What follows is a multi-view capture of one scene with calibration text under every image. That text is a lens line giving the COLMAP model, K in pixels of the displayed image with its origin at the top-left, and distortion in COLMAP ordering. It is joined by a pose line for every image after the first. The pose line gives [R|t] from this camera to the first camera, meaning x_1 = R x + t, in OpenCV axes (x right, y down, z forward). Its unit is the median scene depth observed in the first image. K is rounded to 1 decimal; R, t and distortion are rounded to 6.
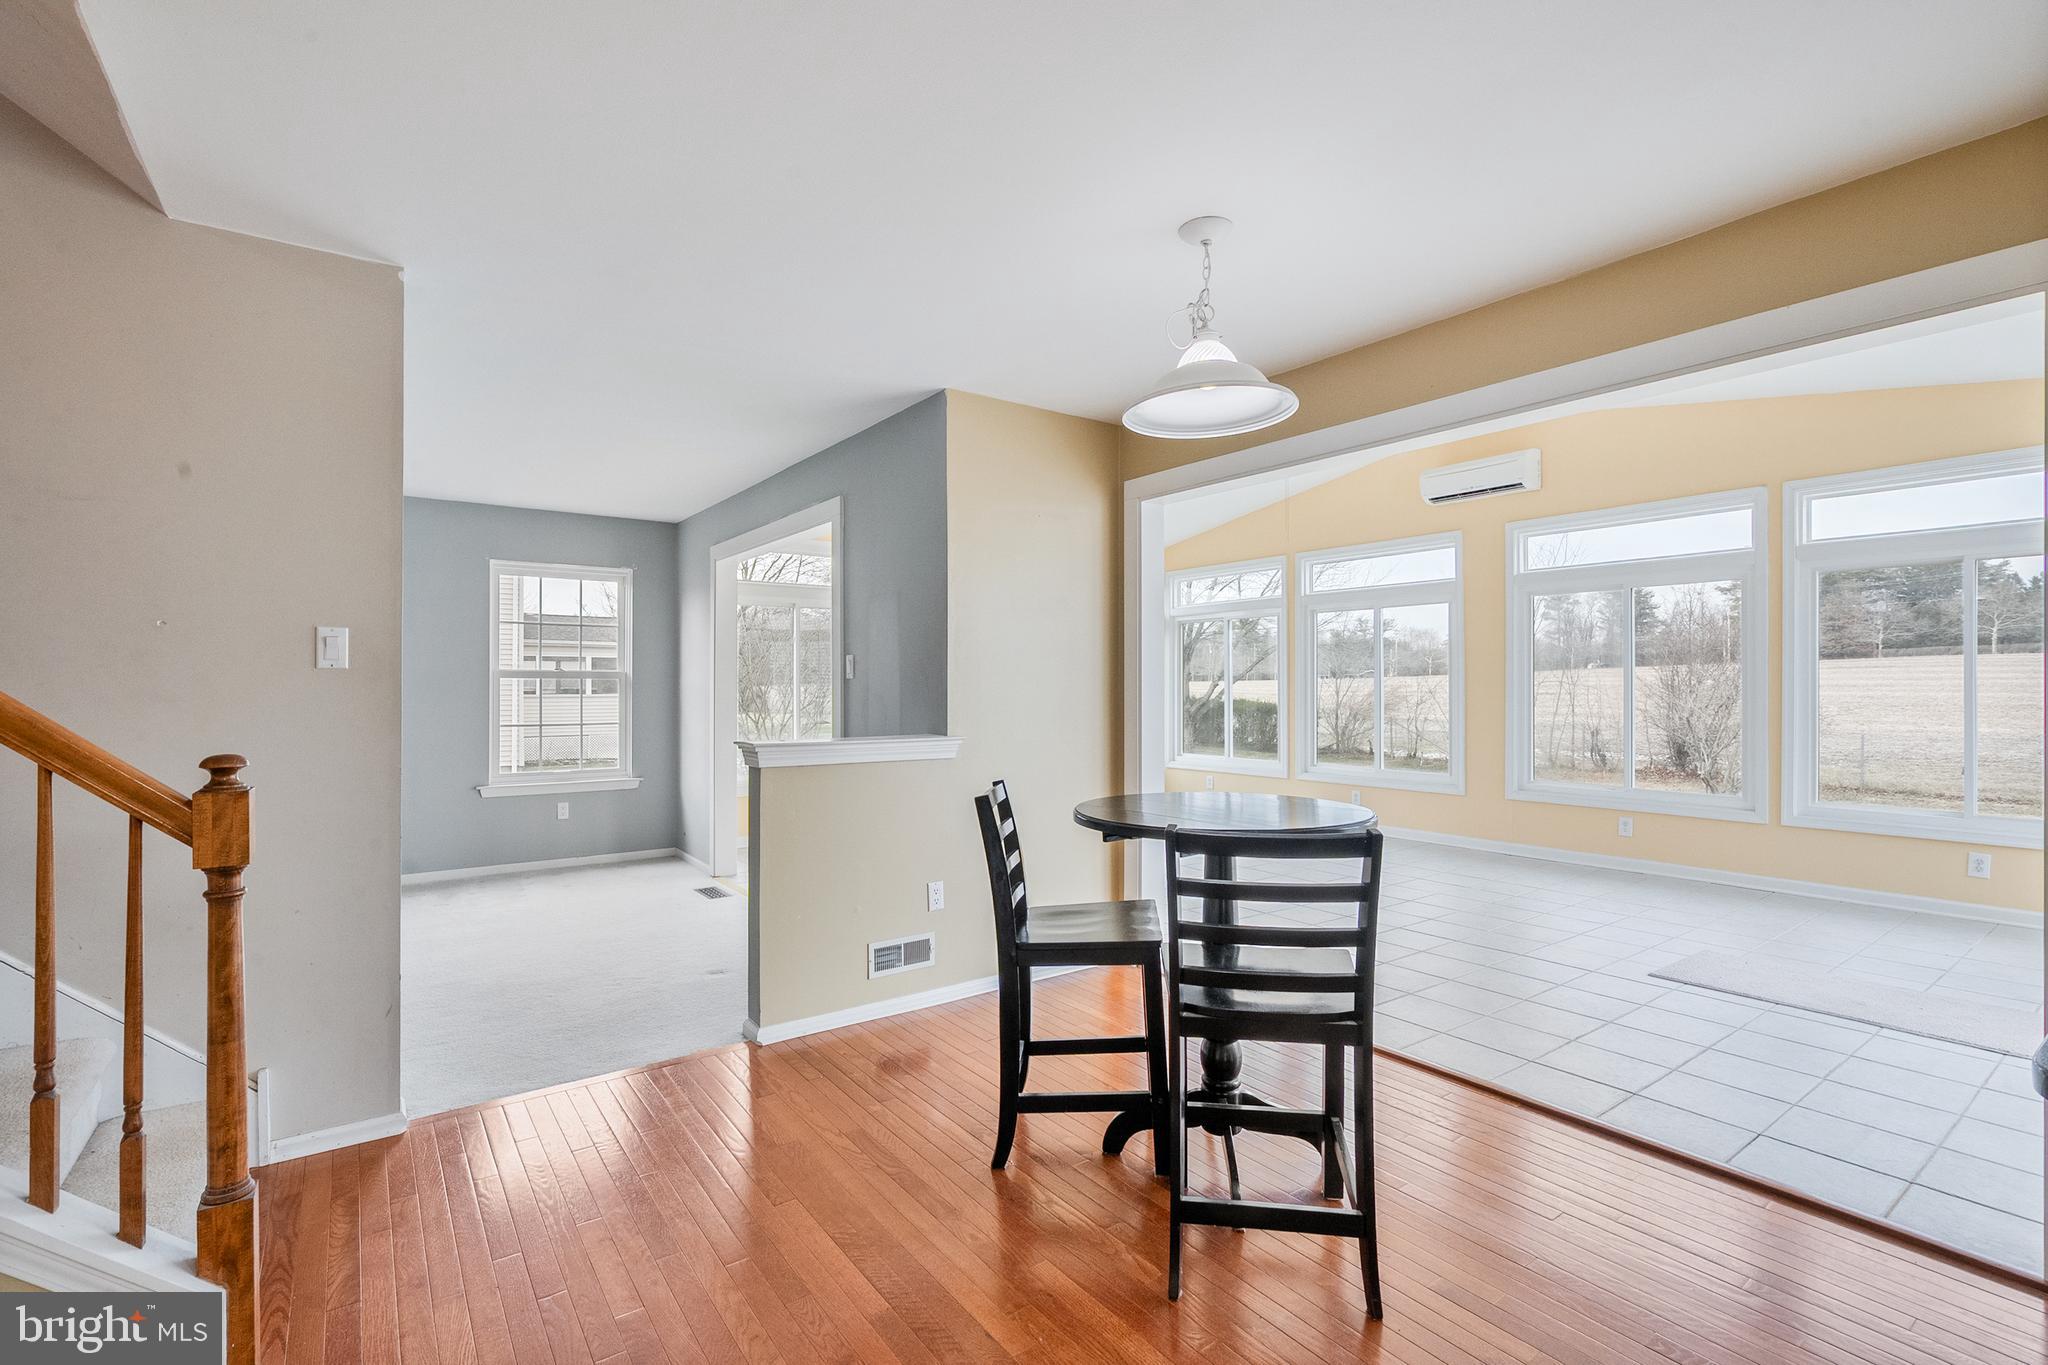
lens RADIAL K [[927.1, 0, 1024.0], [0, 927.1, 682.5], [0, 0, 1]] dist [-0.003024, 0.000120]
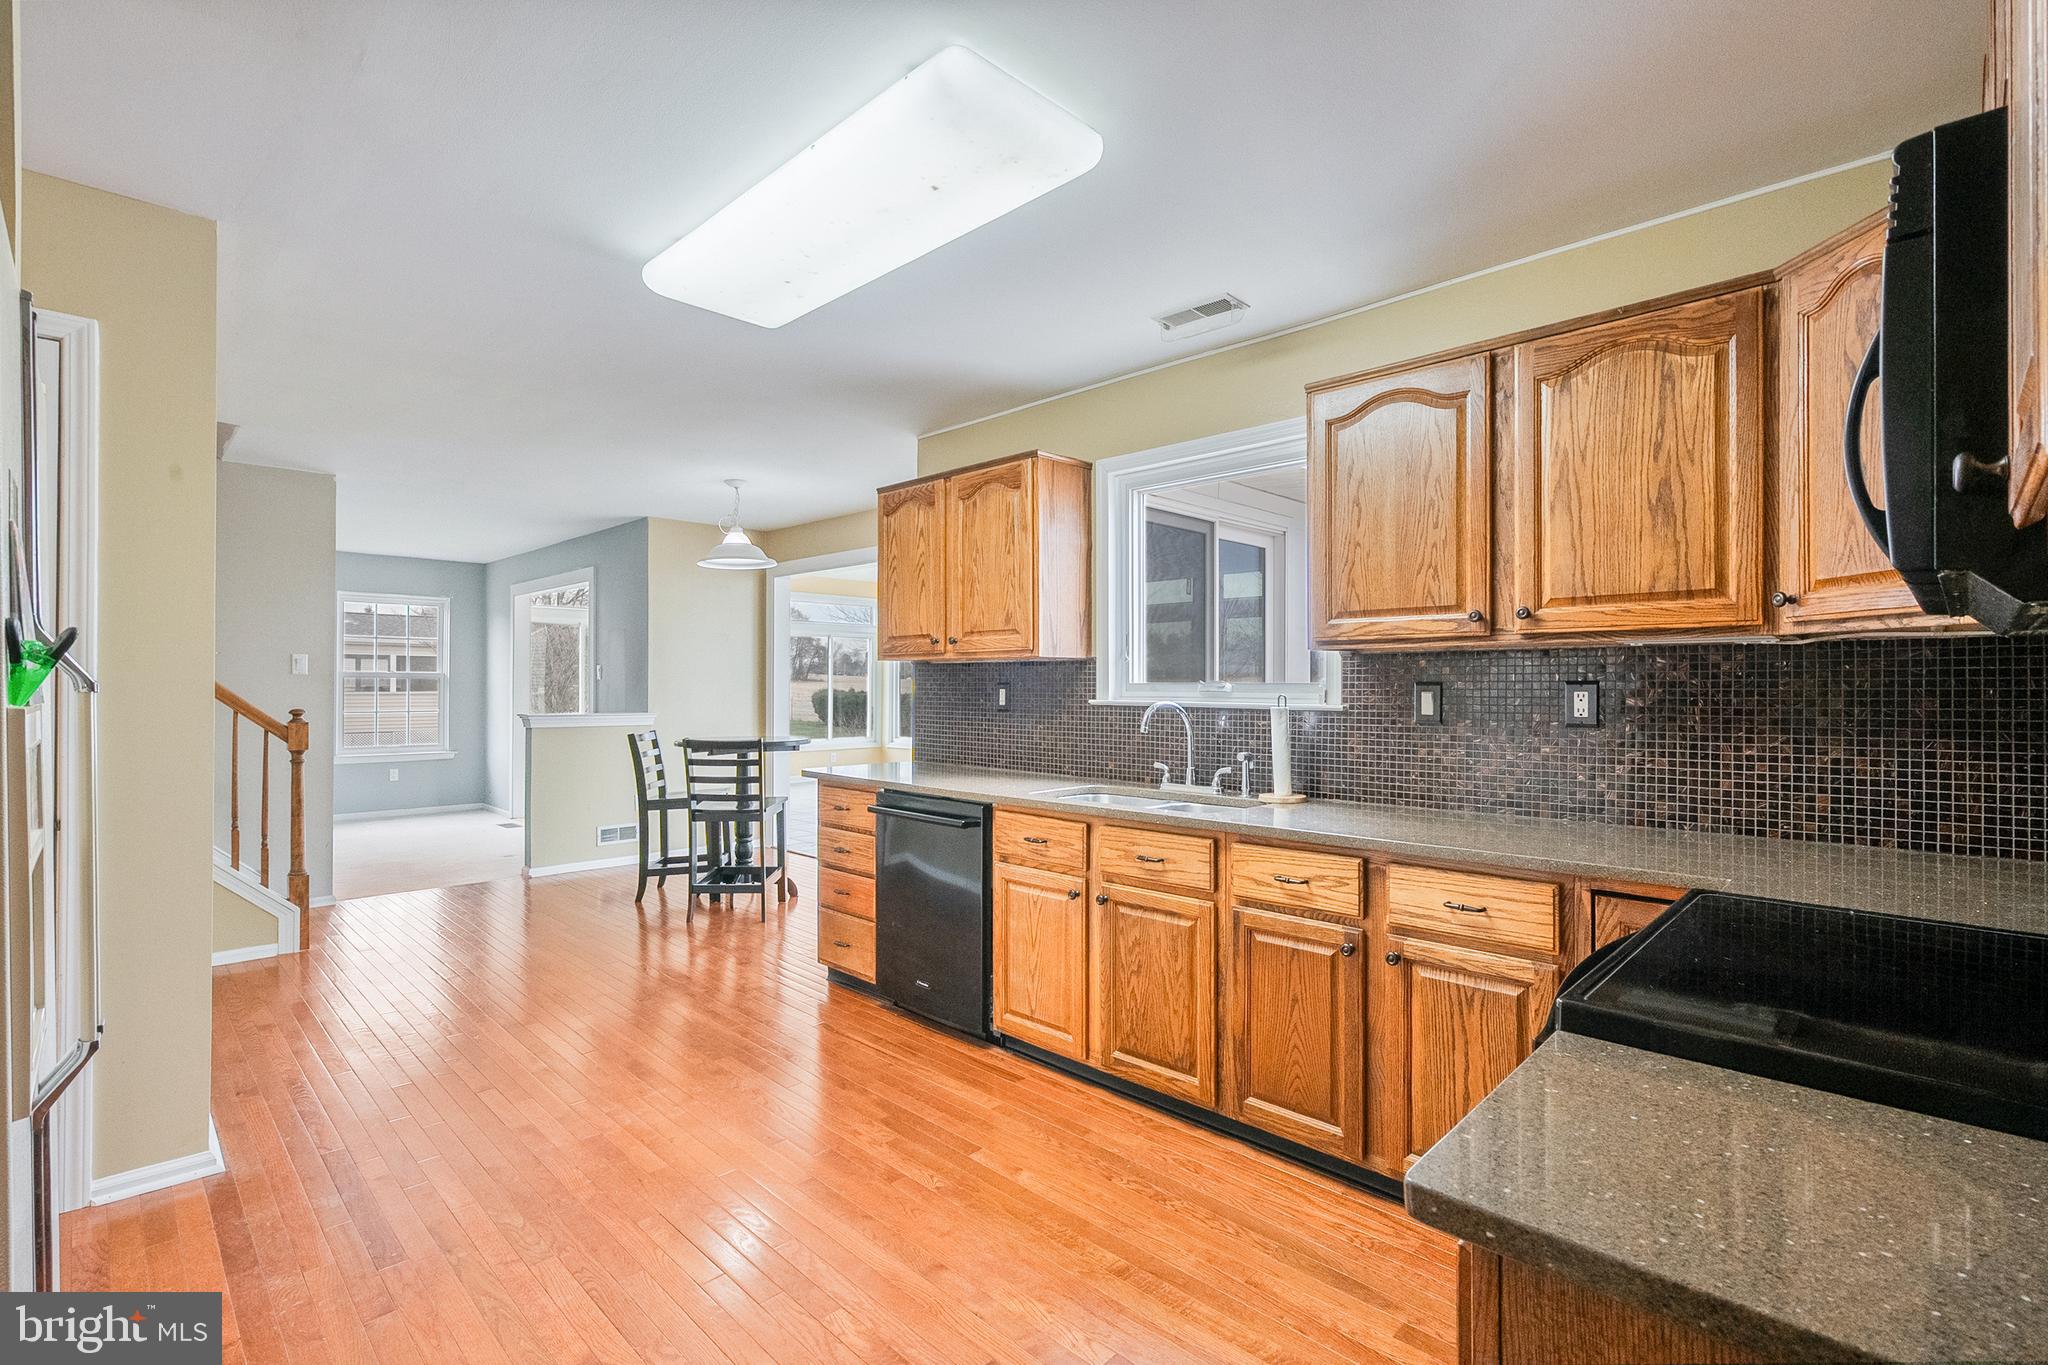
lens RADIAL K [[927.1, 0, 1024.0], [0, 927.1, 682.5], [0, 0, 1]] dist [-0.003024, 0.000120]
pose [[0.986460, 0.005413, 0.163914, 0.214897], [-0.005616, 0.999984, 0.000775, -0.003328], [-0.163907, -0.001685, 0.986474, -0.554330]]
